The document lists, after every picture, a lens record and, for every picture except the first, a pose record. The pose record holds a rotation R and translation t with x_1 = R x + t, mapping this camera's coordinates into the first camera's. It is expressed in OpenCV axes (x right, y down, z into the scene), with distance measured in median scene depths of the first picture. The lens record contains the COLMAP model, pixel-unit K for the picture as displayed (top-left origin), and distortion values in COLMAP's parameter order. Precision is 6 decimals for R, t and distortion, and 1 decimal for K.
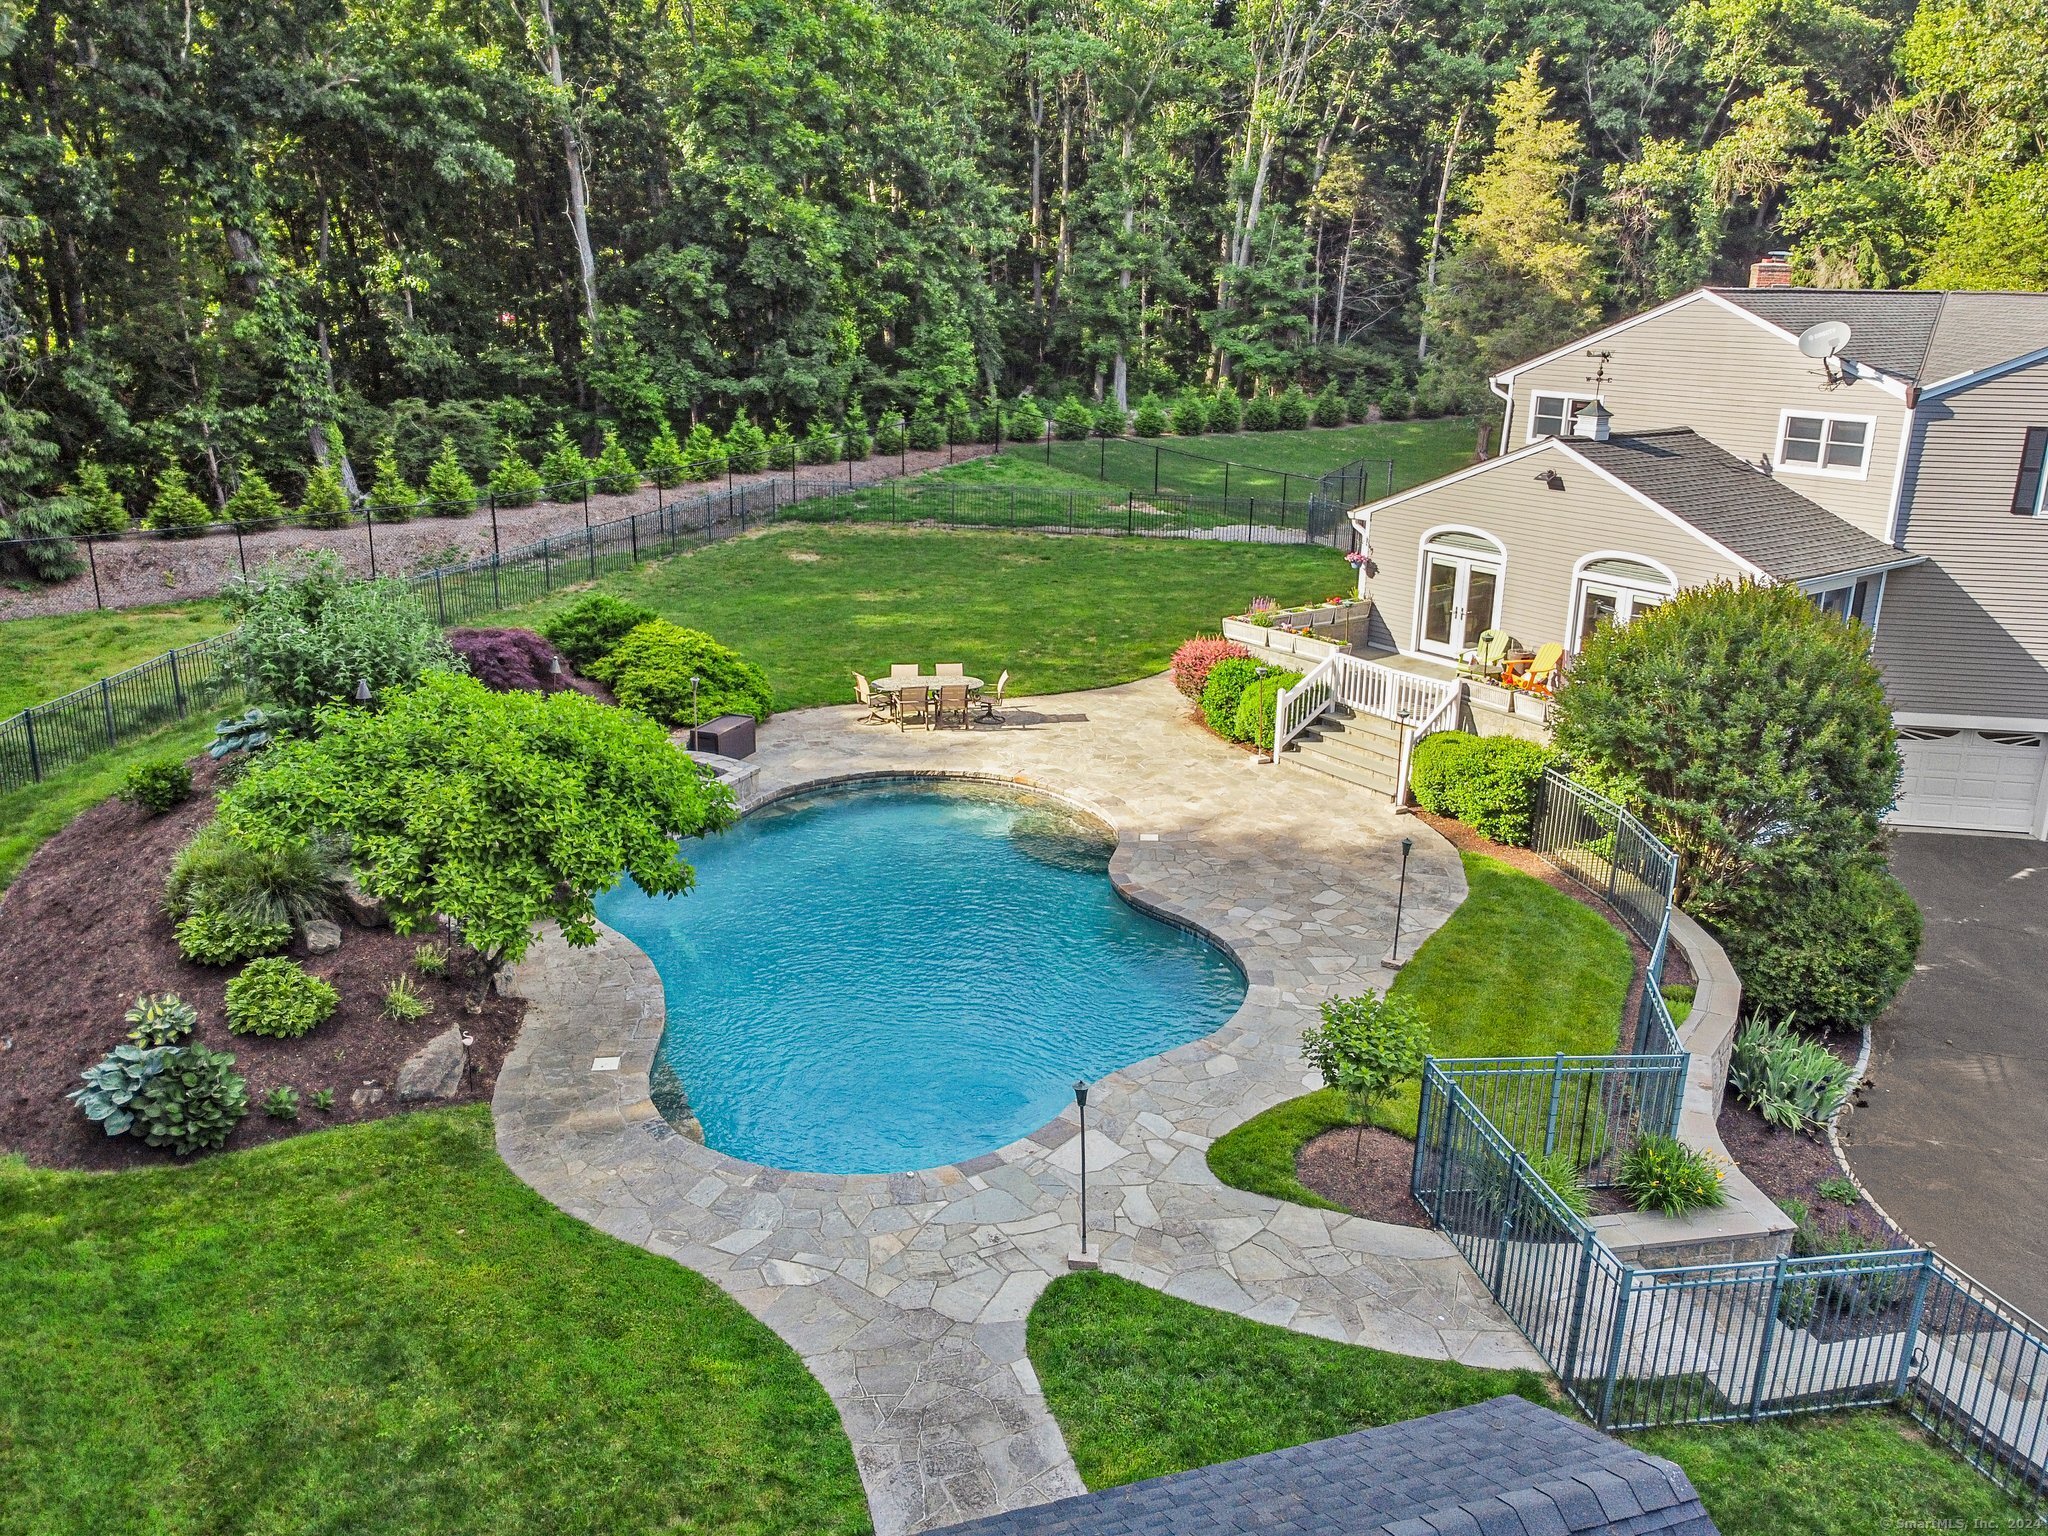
lens RADIAL K [[1571.8, 0, 1016.0], [0, 1571.8, 735.1], [0, 0, 1]] dist [0.000016, -0.007143]
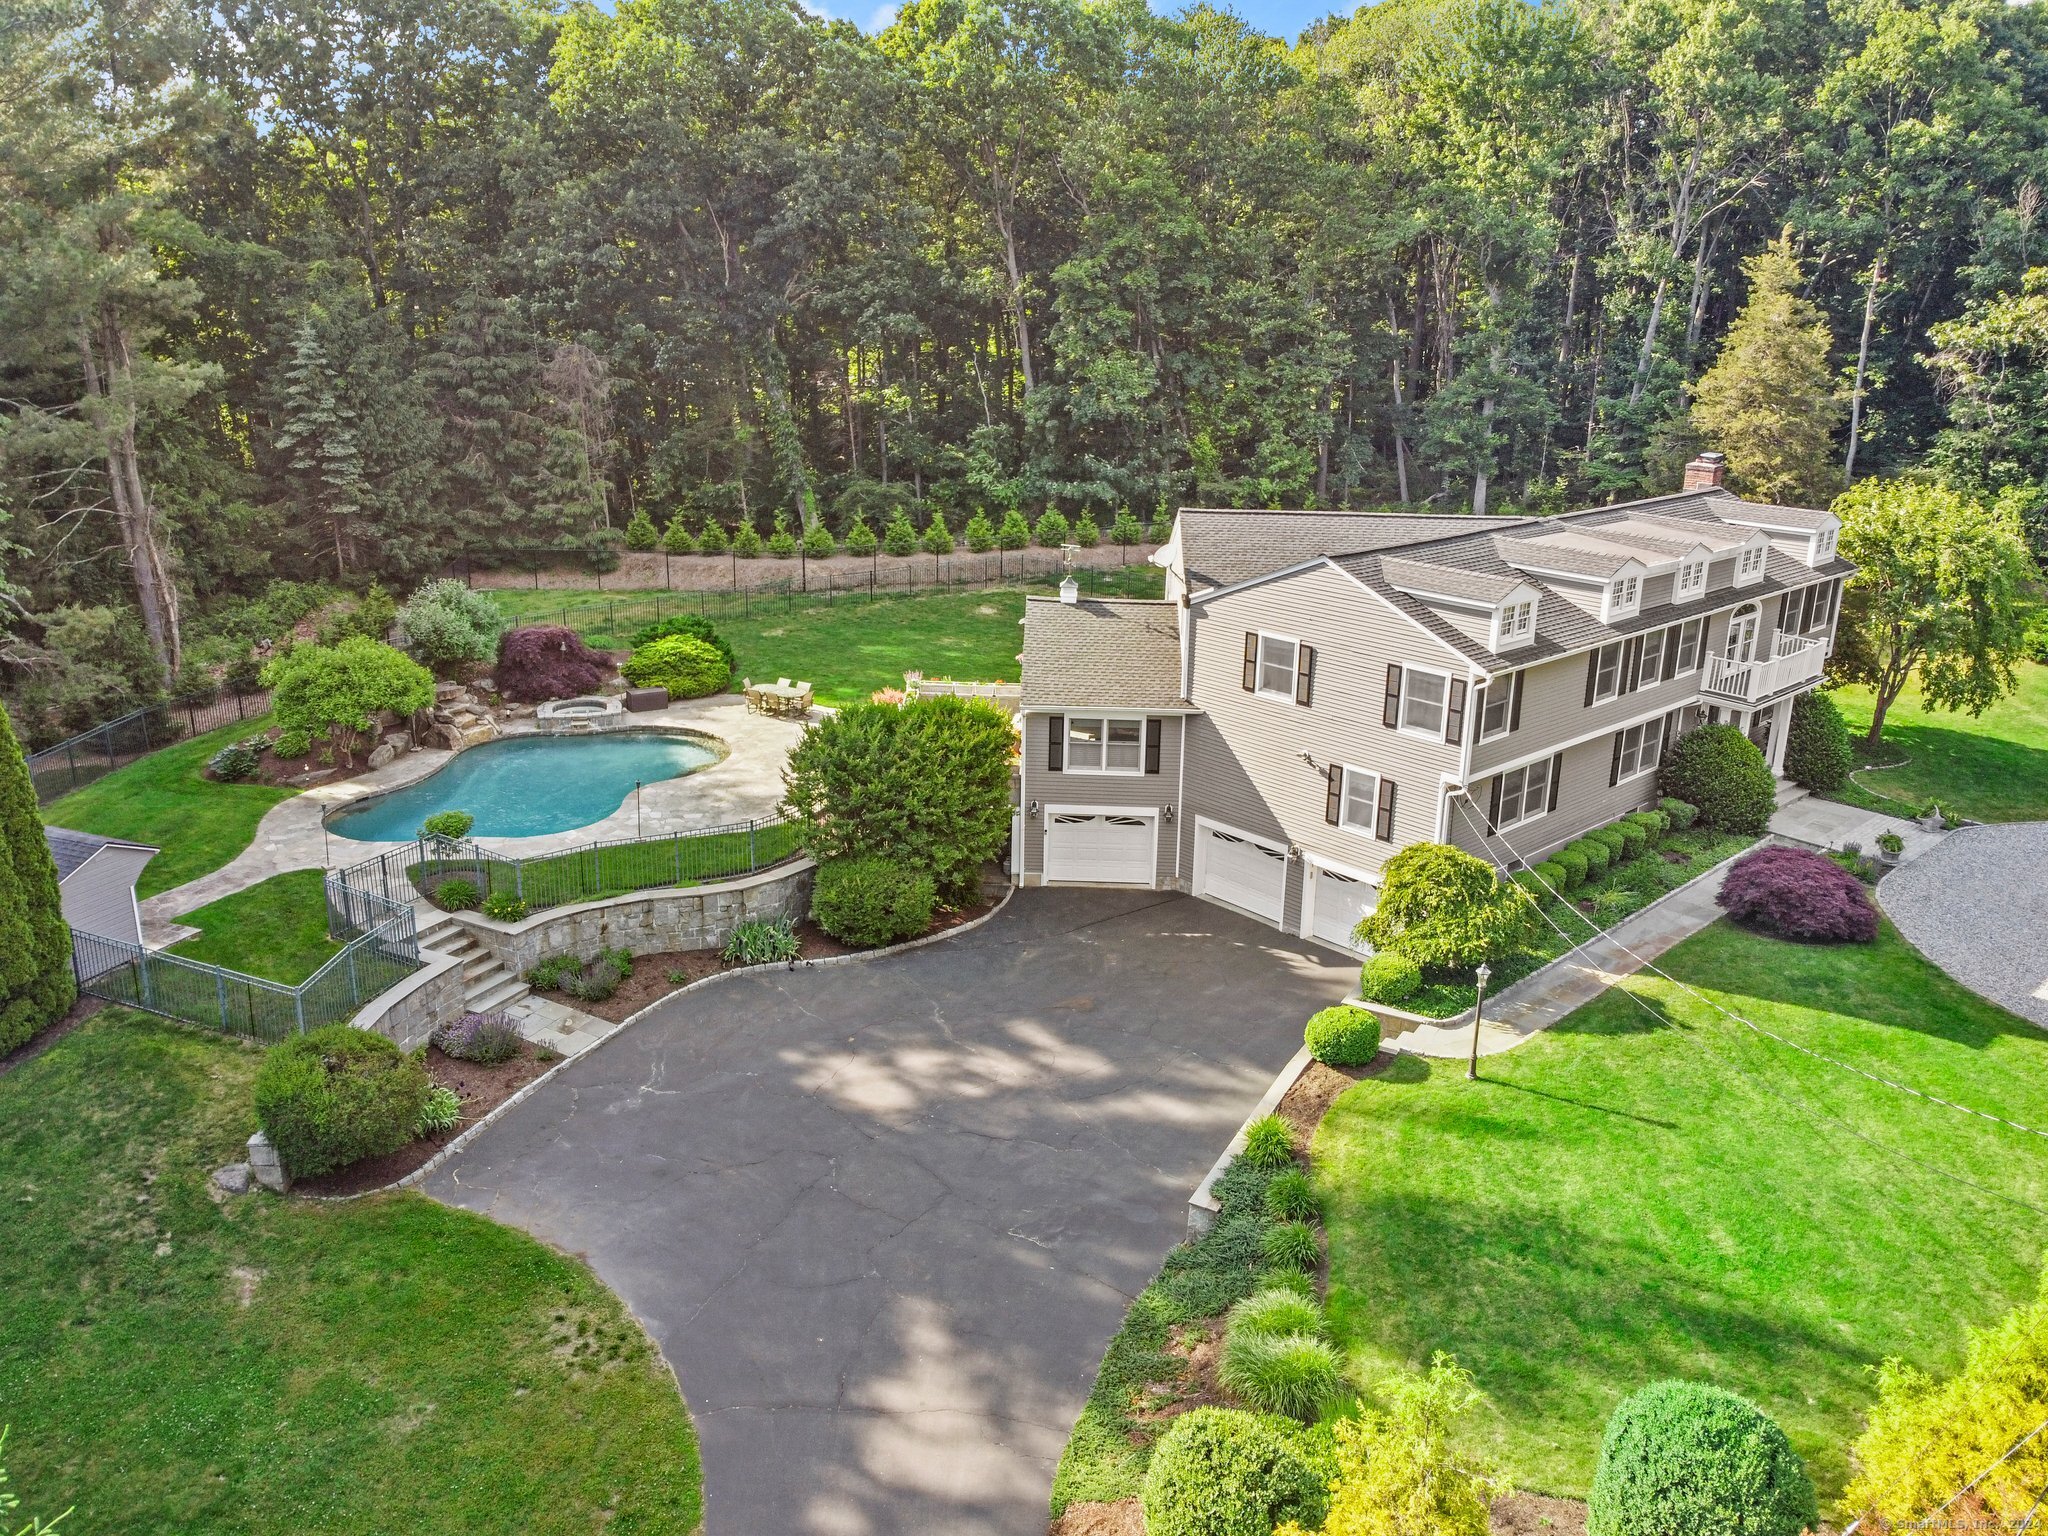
lens RADIAL K [[1571.8, 0, 1016.0], [0, 1571.8, 735.1], [0, 0, 1]] dist [0.000016, -0.007143]
pose [[0.772994, 0.177400, -0.609106, 1.333670], [-0.180892, 0.981884, 0.056407, -0.141706], [0.608078, 0.066580, 0.791081, -0.250552]]
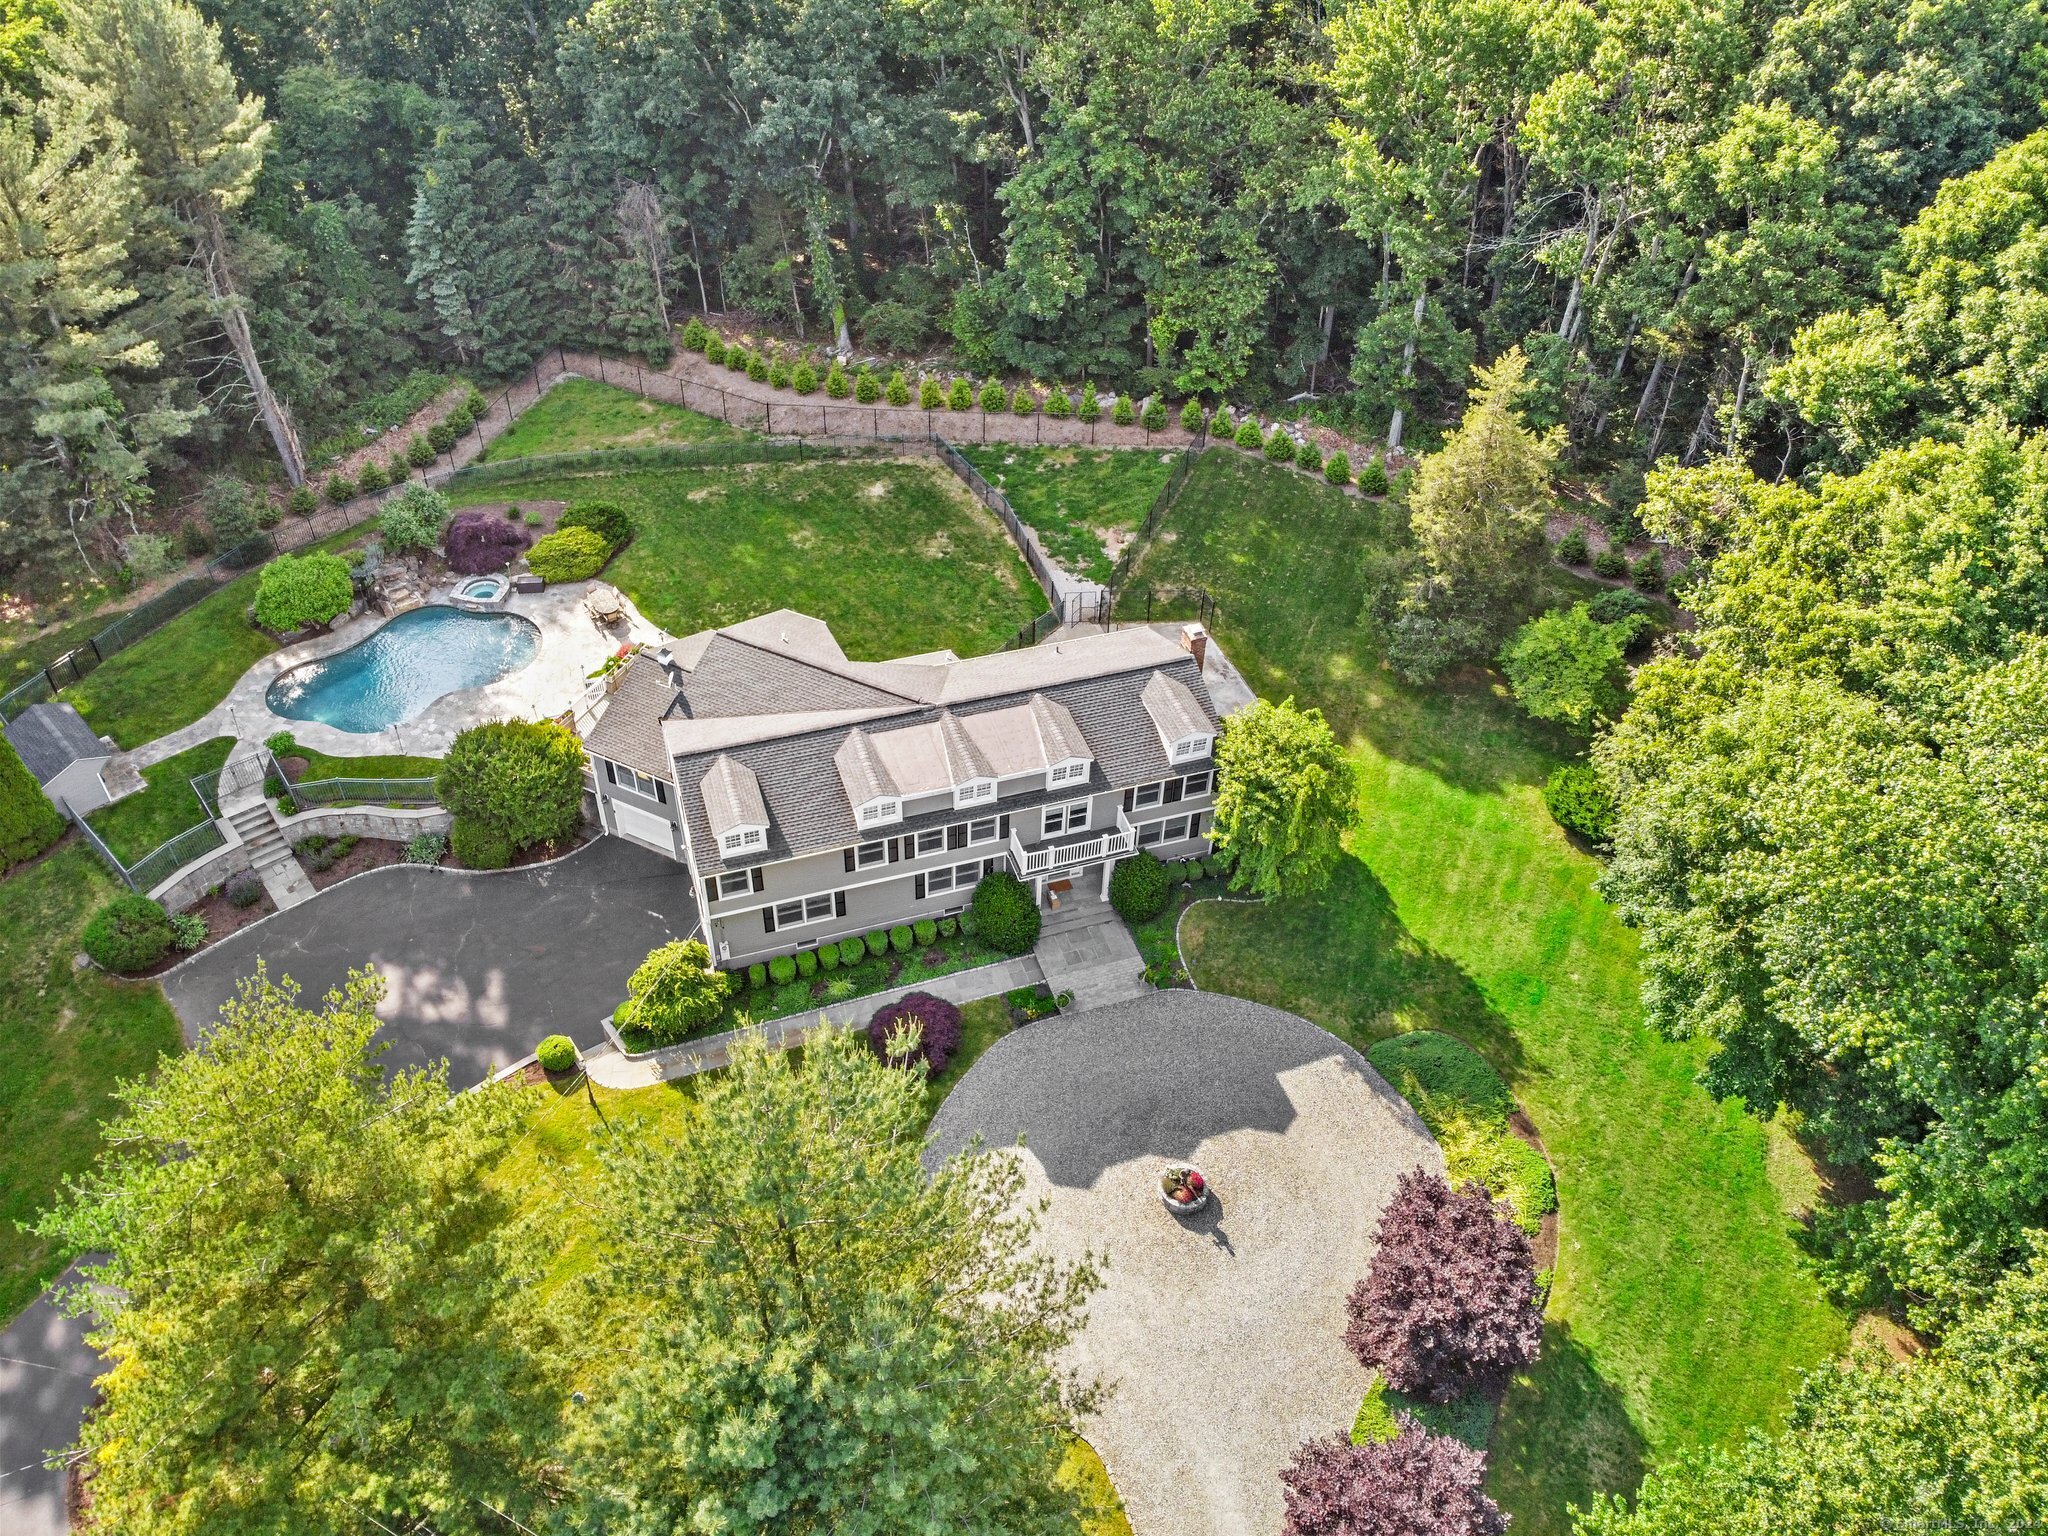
lens RADIAL K [[1571.8, 0, 1016.0], [0, 1571.8, 735.1], [0, 0, 1]] dist [0.000016, -0.007143]
pose [[0.444108, 0.578477, -0.684202, 2.309411], [-0.264796, 0.814271, 0.516572, -1.477089], [0.855951, -0.048240, 0.514802, 0.261295]]
